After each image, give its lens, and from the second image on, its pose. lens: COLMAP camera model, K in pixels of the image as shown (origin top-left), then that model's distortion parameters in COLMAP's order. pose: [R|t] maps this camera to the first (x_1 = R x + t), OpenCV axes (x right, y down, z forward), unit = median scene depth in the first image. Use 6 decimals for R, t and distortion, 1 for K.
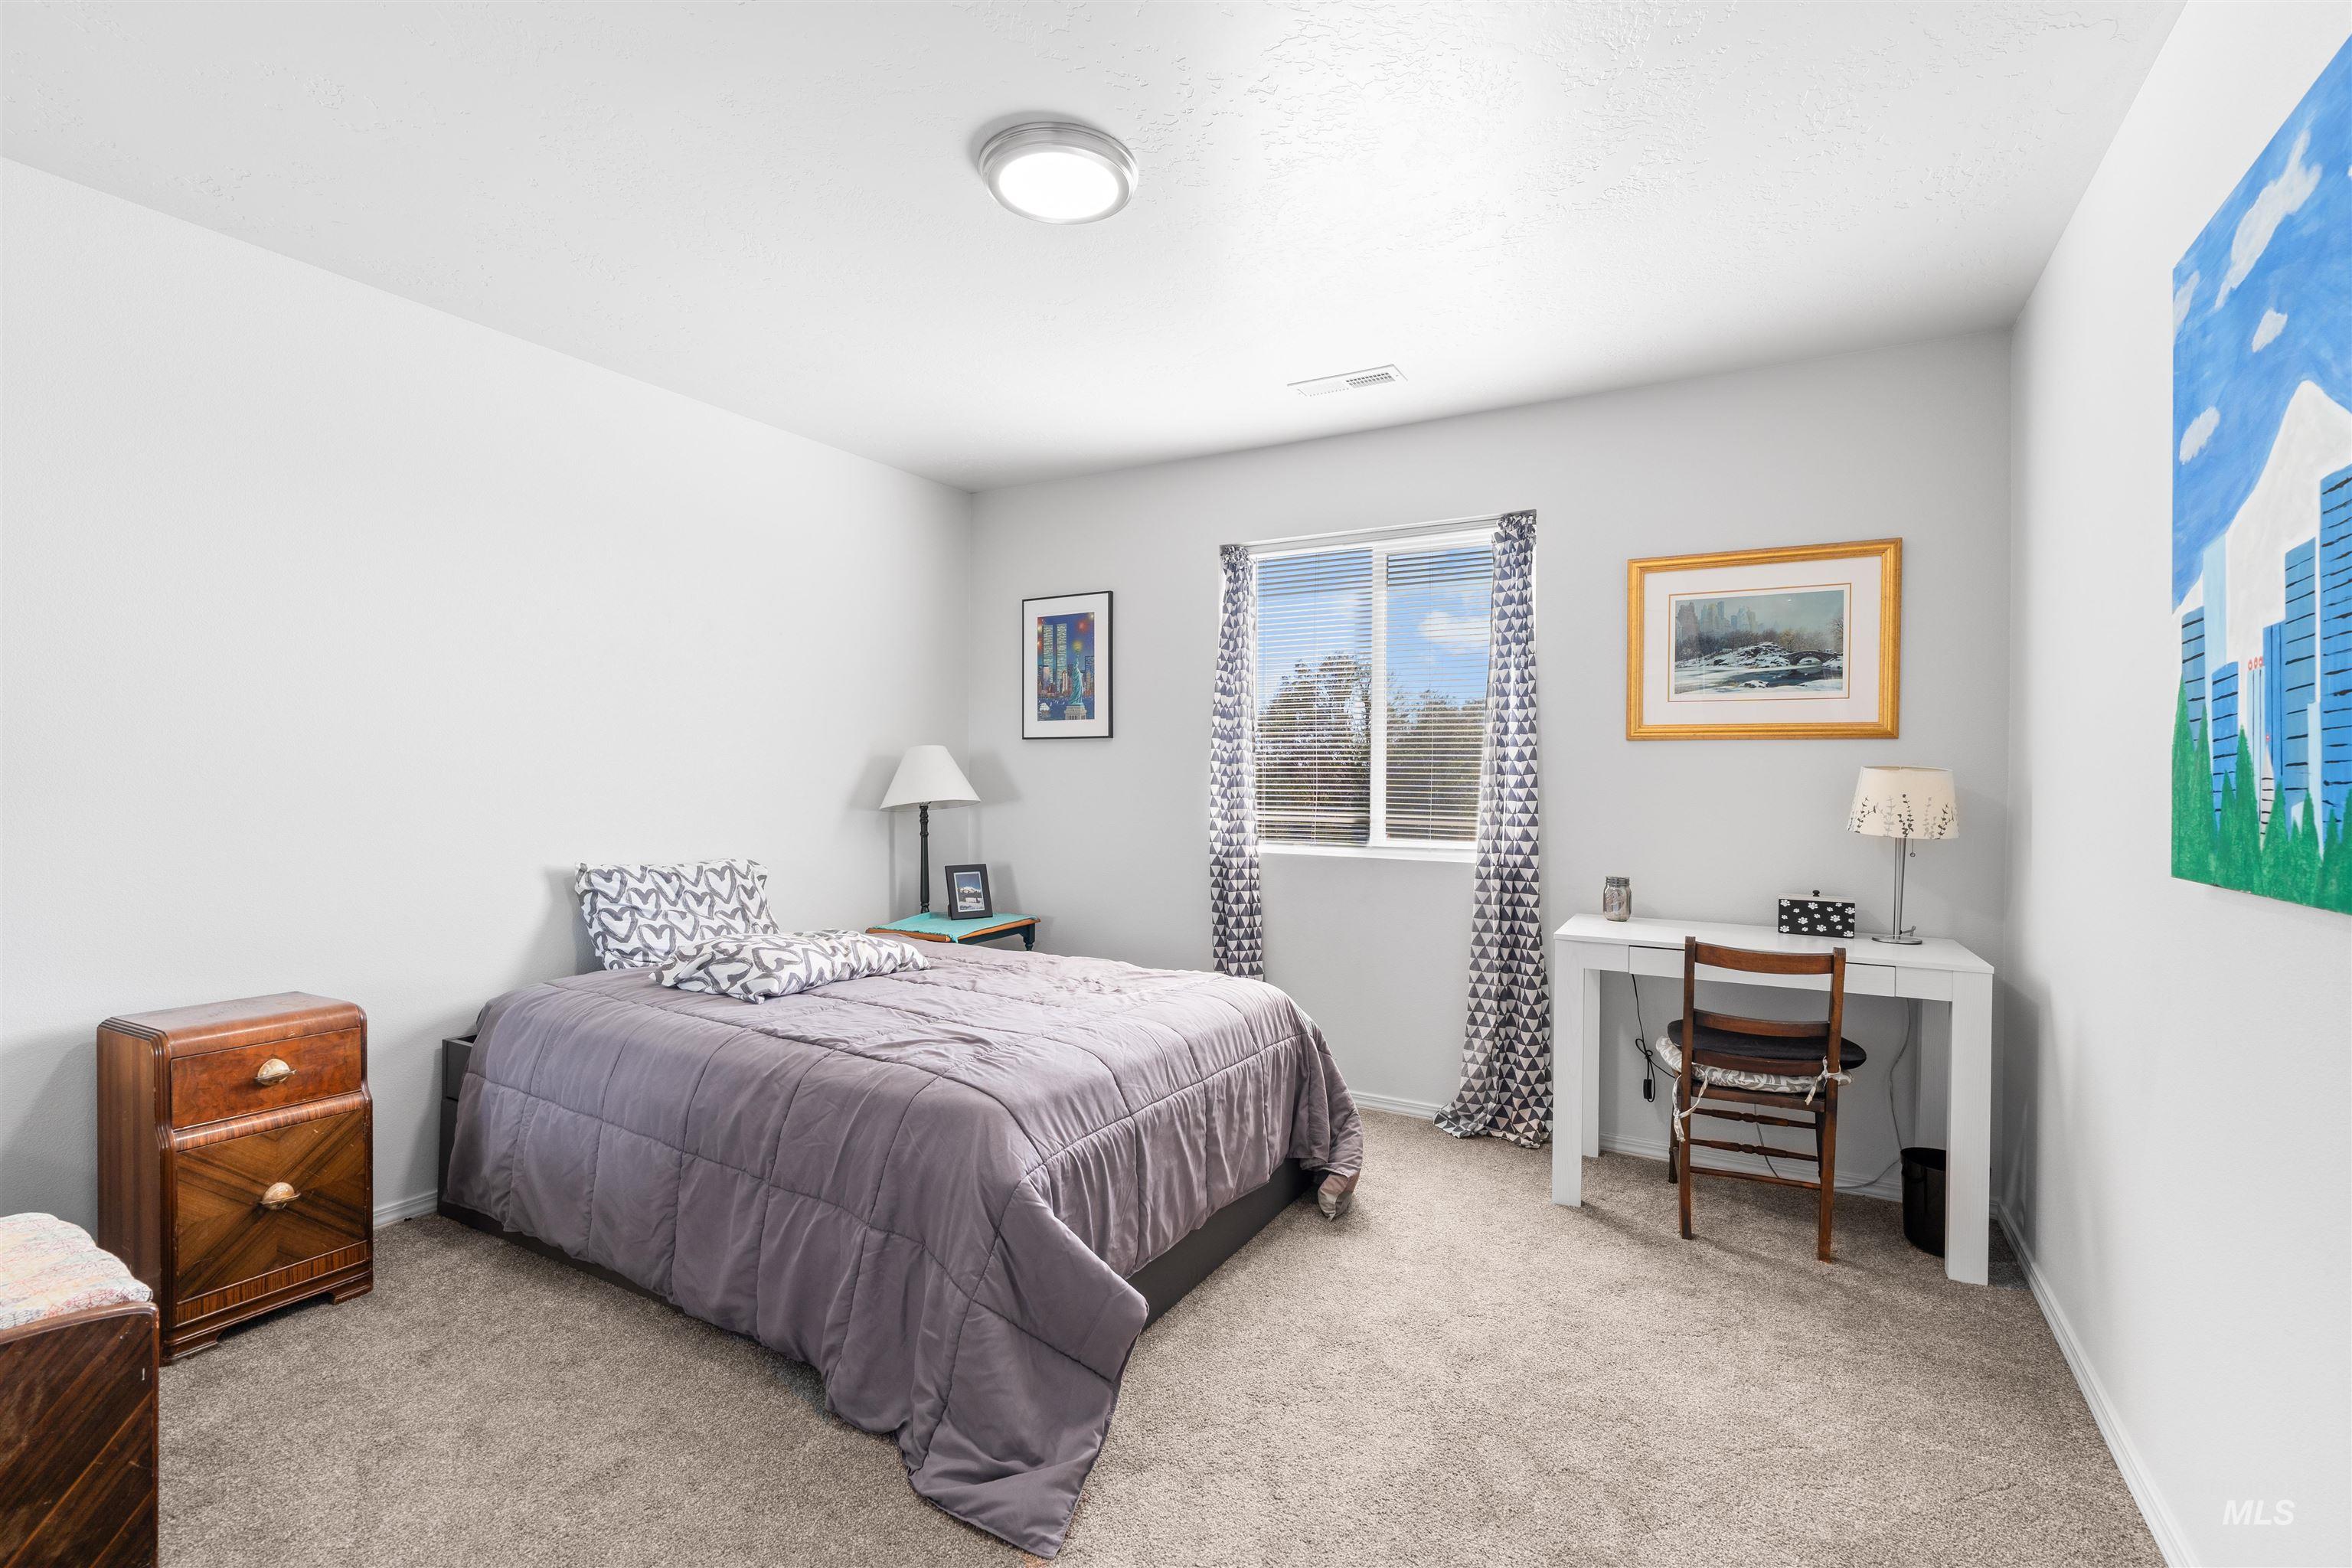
lens RADIAL K [[1049.8, 0, 1176.0], [0, 1049.8, 784.0], [0, 0, 1]] dist [-0.003453, 0.000561]
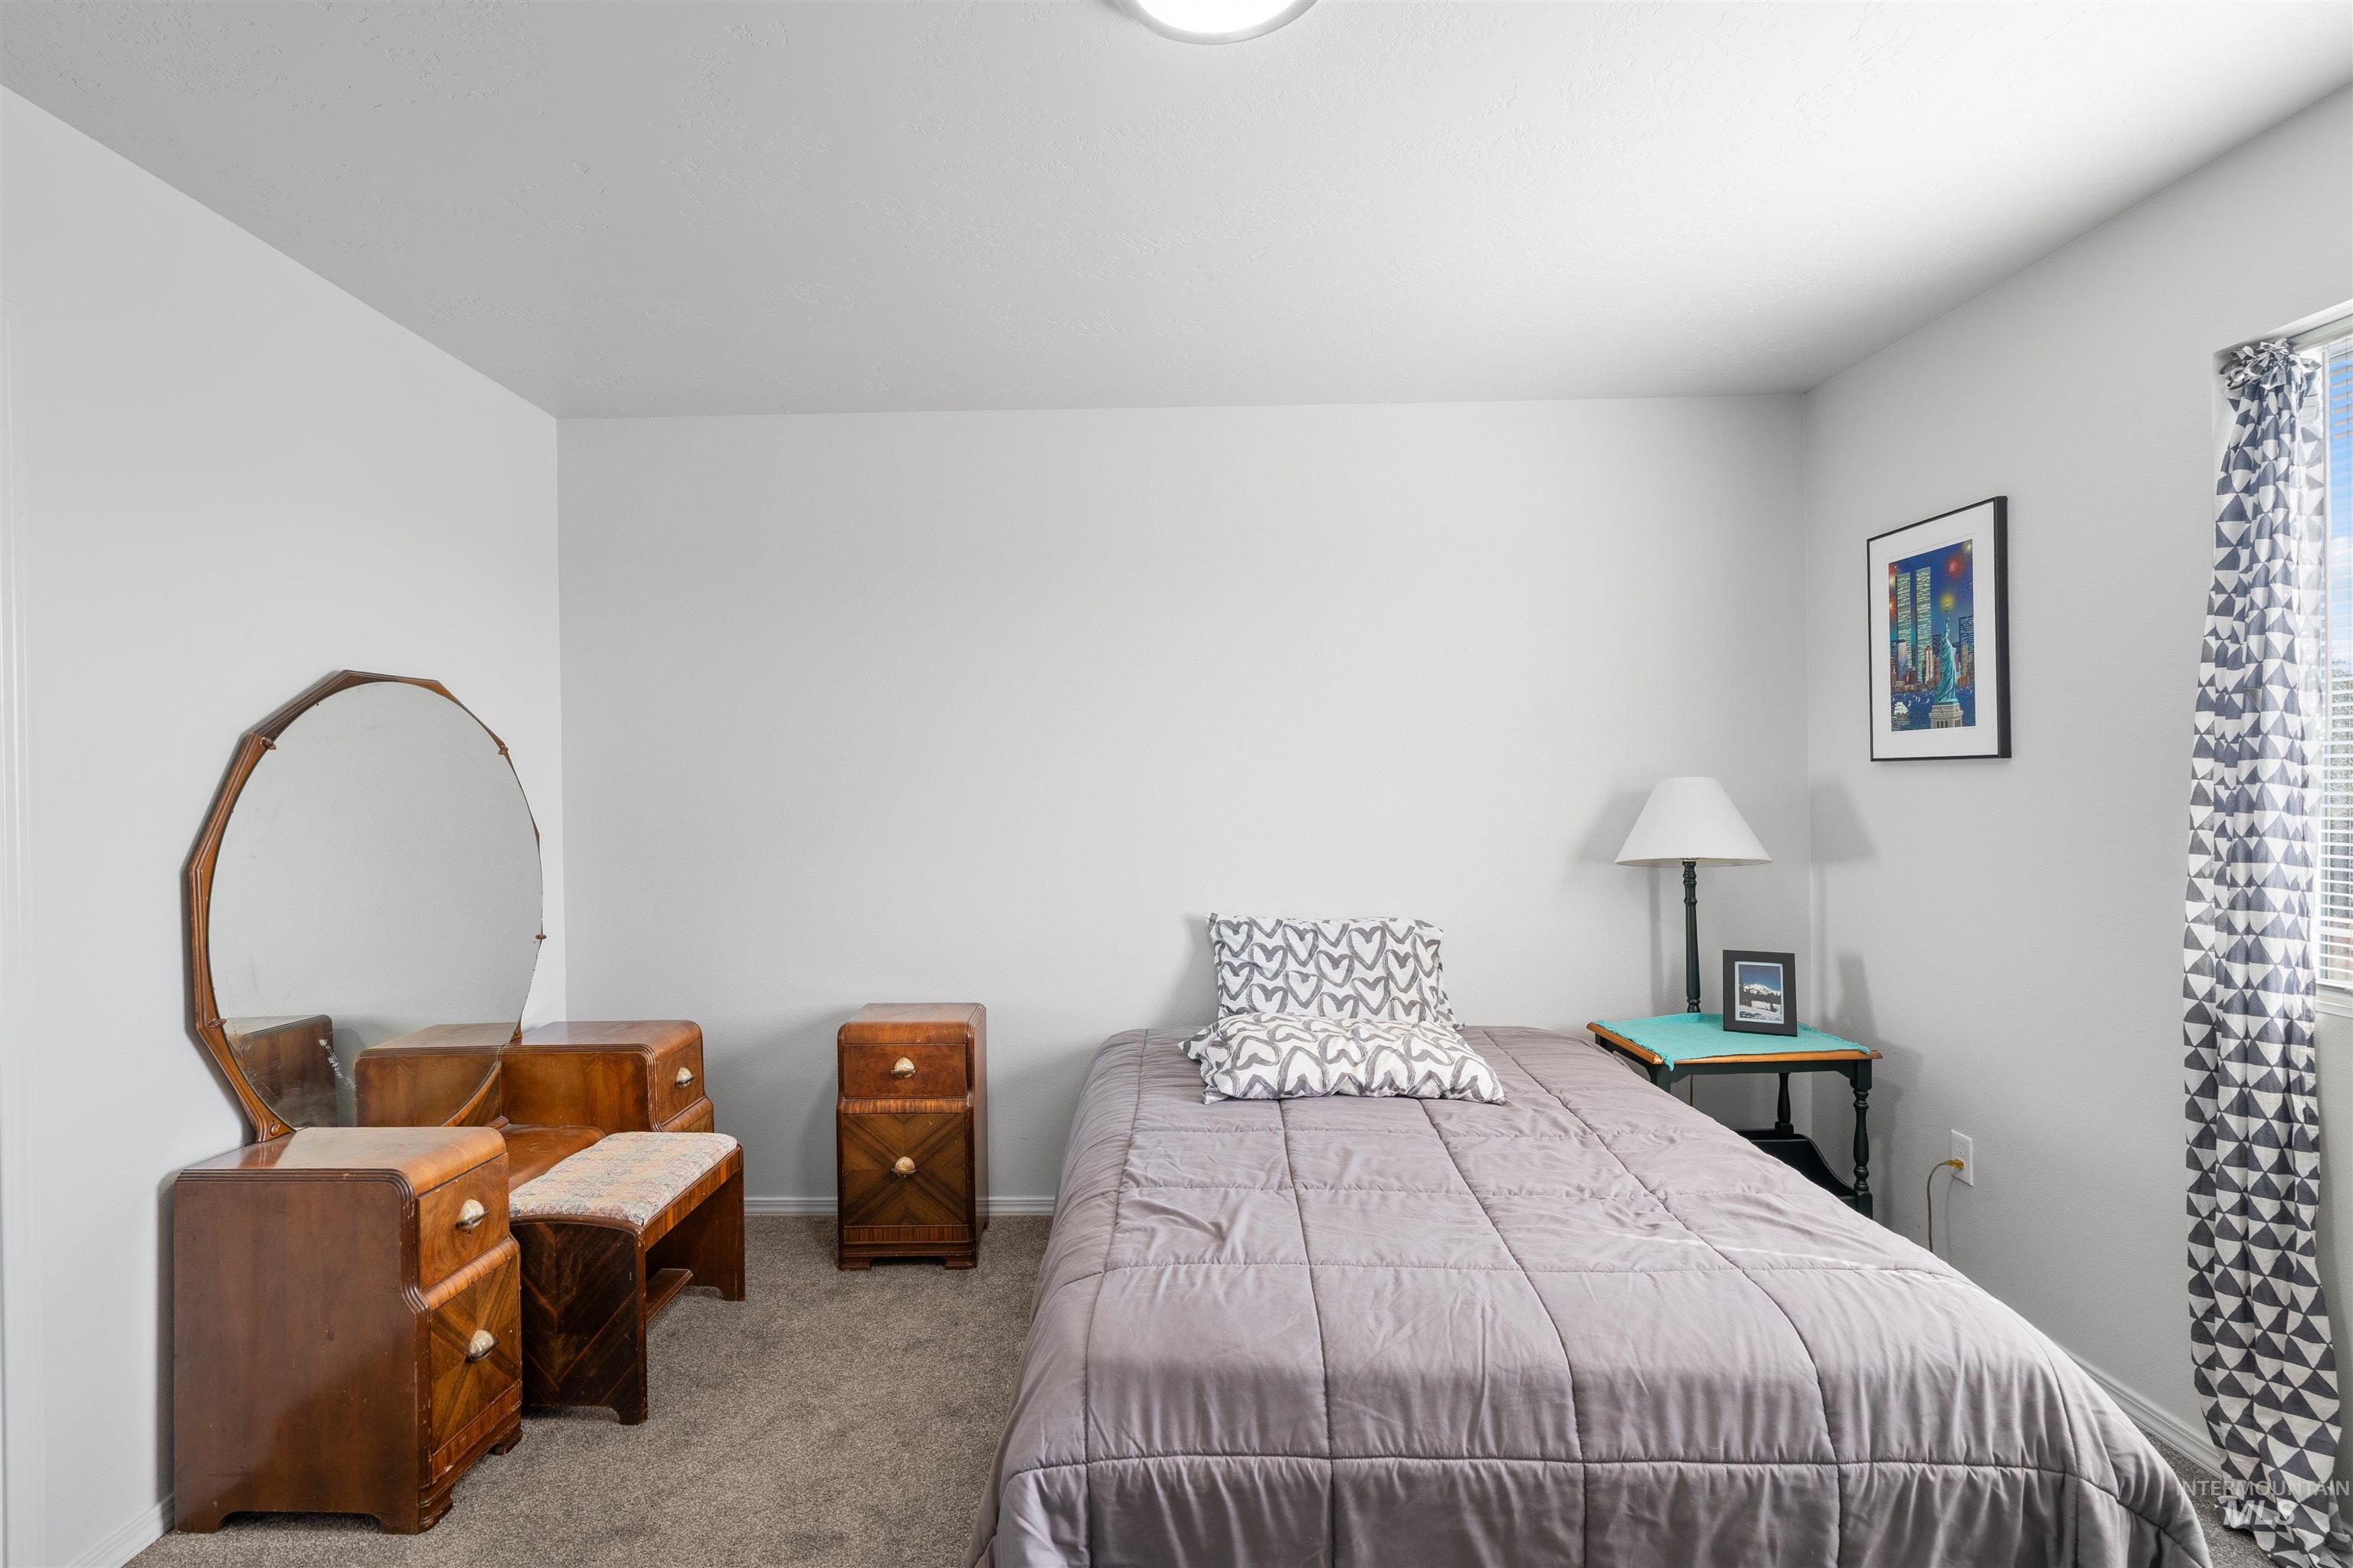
lens RADIAL K [[1110.8, 0, 1176.5], [0, 1110.8, 784.0], [0, 0, 1]] dist [-0.005205, 0.000243]
pose [[0.483834, -0.003650, -0.875152, 0.257940], [0.008225, 0.999966, 0.000377, -0.036231], [0.875121, -0.007381, 0.483848, 0.348847]]
